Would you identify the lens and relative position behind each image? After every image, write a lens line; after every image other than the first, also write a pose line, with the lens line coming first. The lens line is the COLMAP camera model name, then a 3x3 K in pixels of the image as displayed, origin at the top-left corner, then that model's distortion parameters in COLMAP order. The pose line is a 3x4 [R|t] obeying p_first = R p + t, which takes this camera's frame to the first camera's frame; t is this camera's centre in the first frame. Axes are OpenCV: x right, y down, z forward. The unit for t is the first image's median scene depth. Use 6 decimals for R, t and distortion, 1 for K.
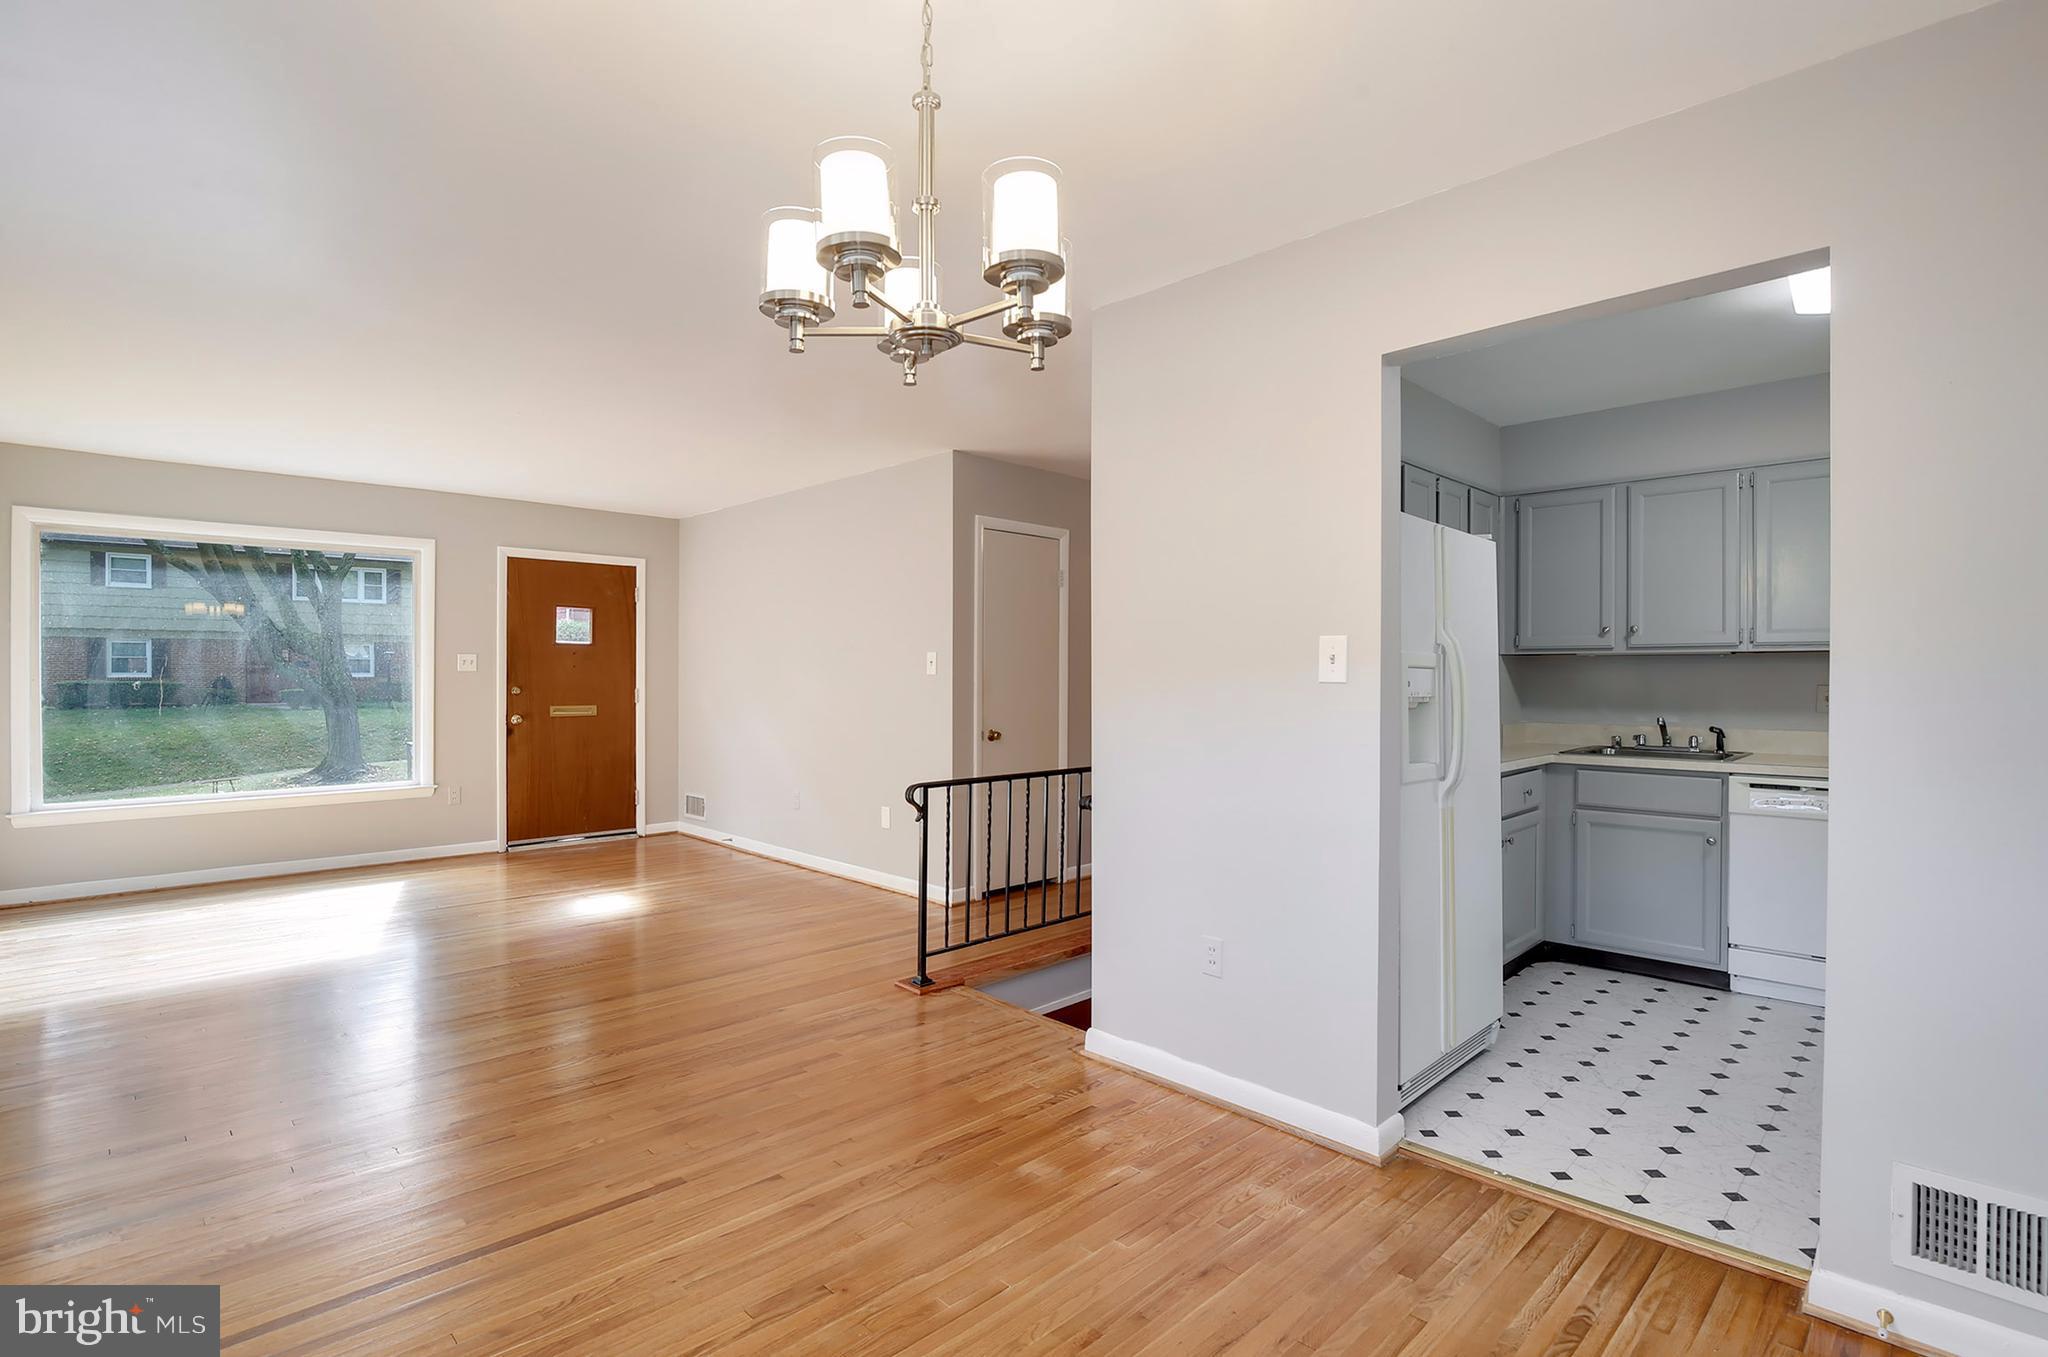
lens RADIAL K [[984.5, 0, 1021.1], [0, 984.5, 676.9], [0, 0, 1]] dist [-0.021735, 0.000180]
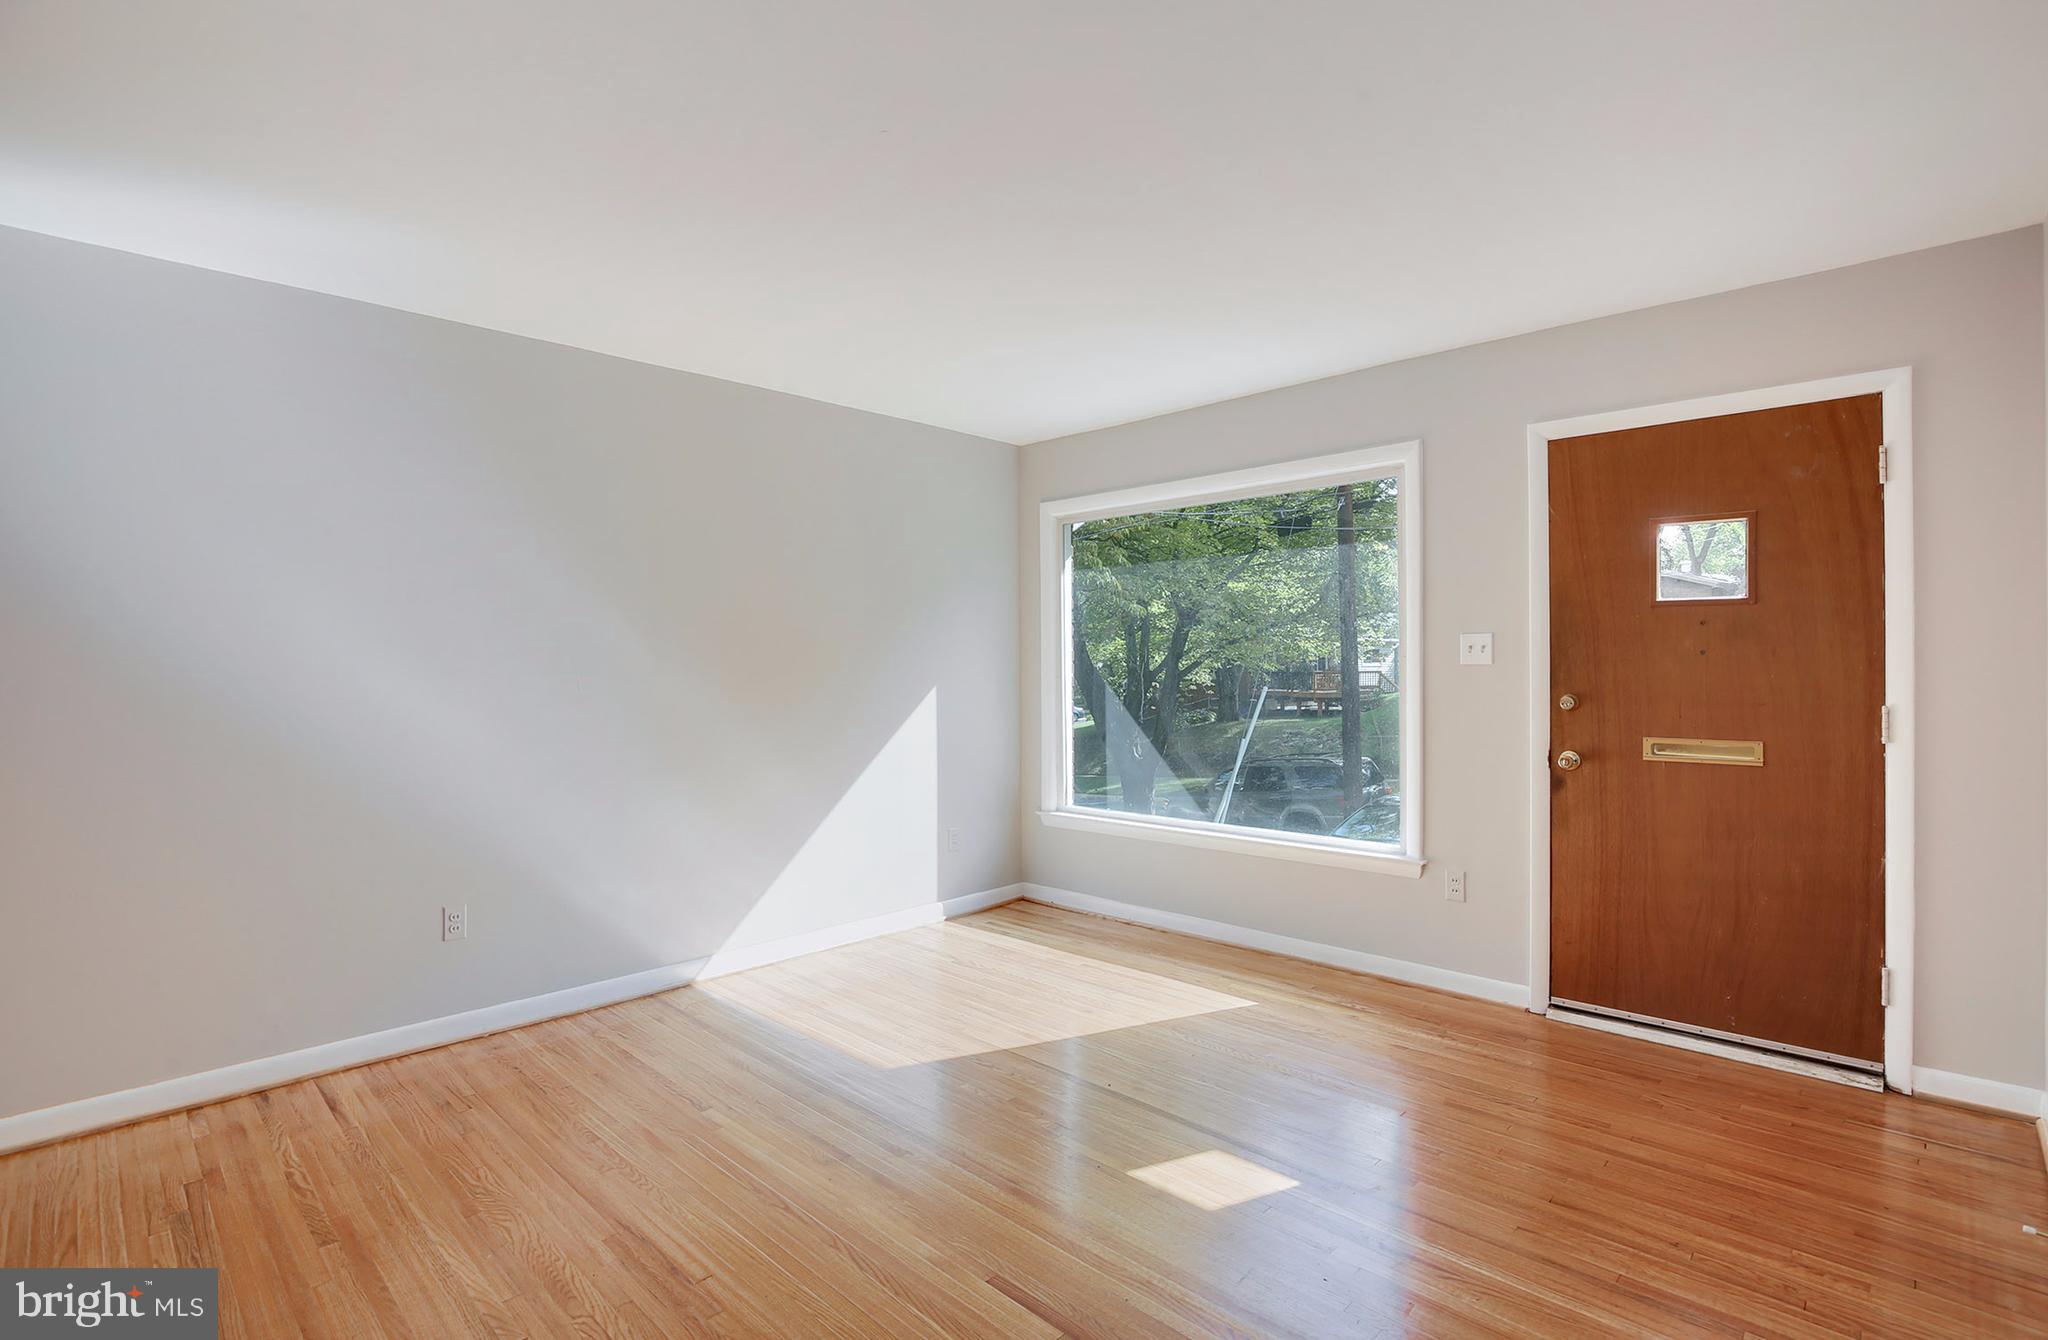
lens RADIAL K [[956.7, 0, 1008.7], [0, 956.7, 669.6], [0, 0, 1]] dist [-0.026822, 0.000529]
pose [[0.040032, 0.003654, -0.999192, -0.040926], [0.004789, 0.999981, 0.003849, -0.006335], [0.999187, -0.004939, 0.040014, 0.699143]]
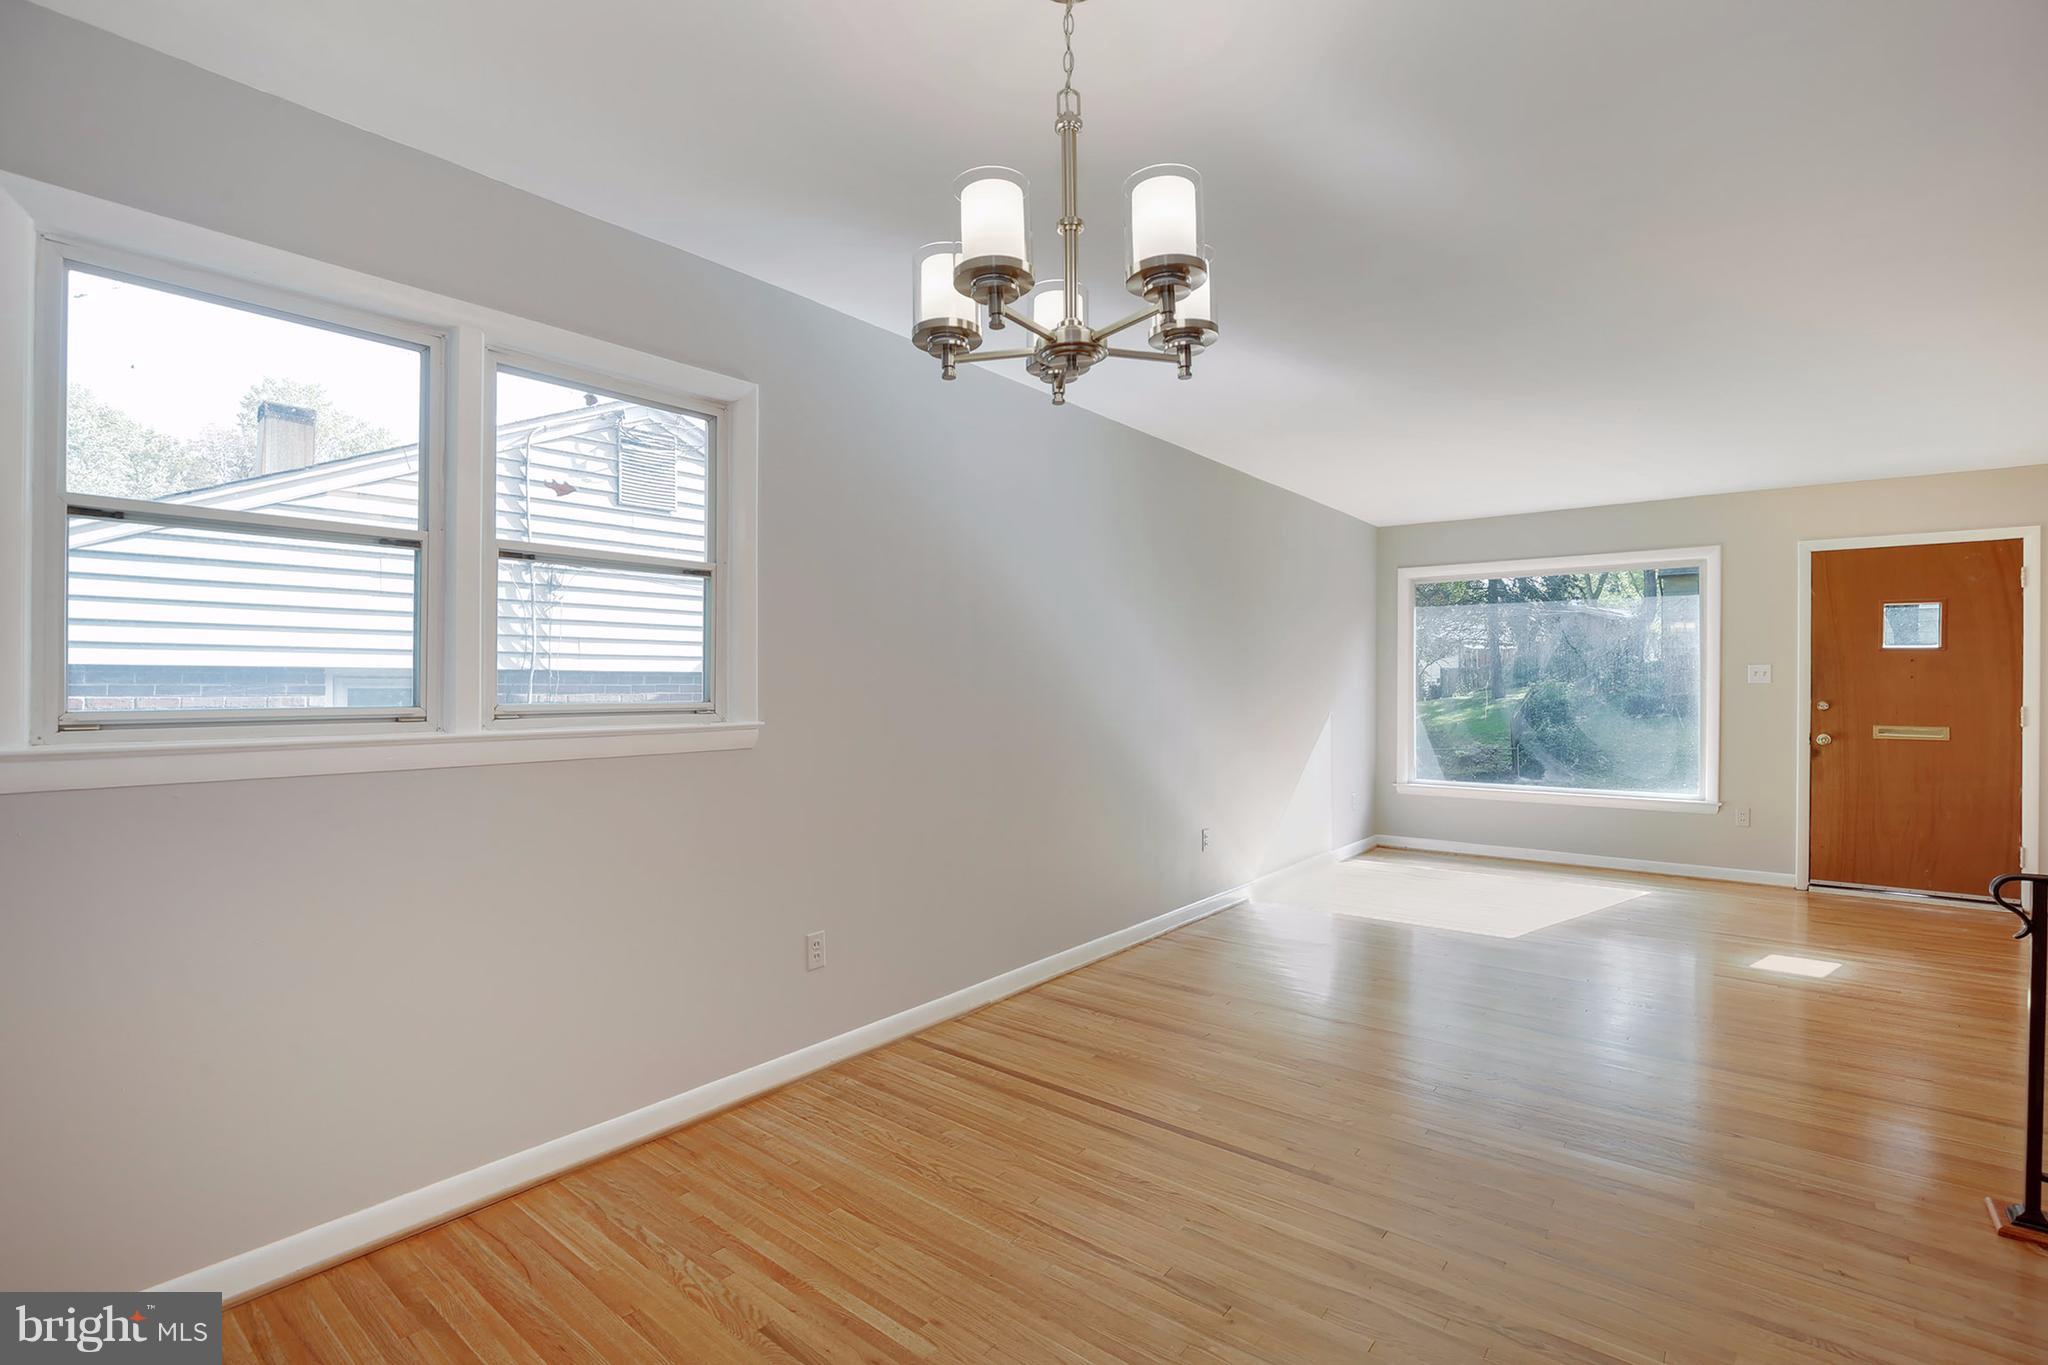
lens RADIAL K [[947.8, 0, 1020.6], [0, 947.8, 687.7], [0, 0, 1]] dist [-0.019714, 0.002701]
pose [[0.123628, 0.003366, -0.992323, 0.213966], [-0.003828, 0.999988, 0.002915, -0.001594], [0.992321, 0.003438, 0.123640, 0.200285]]
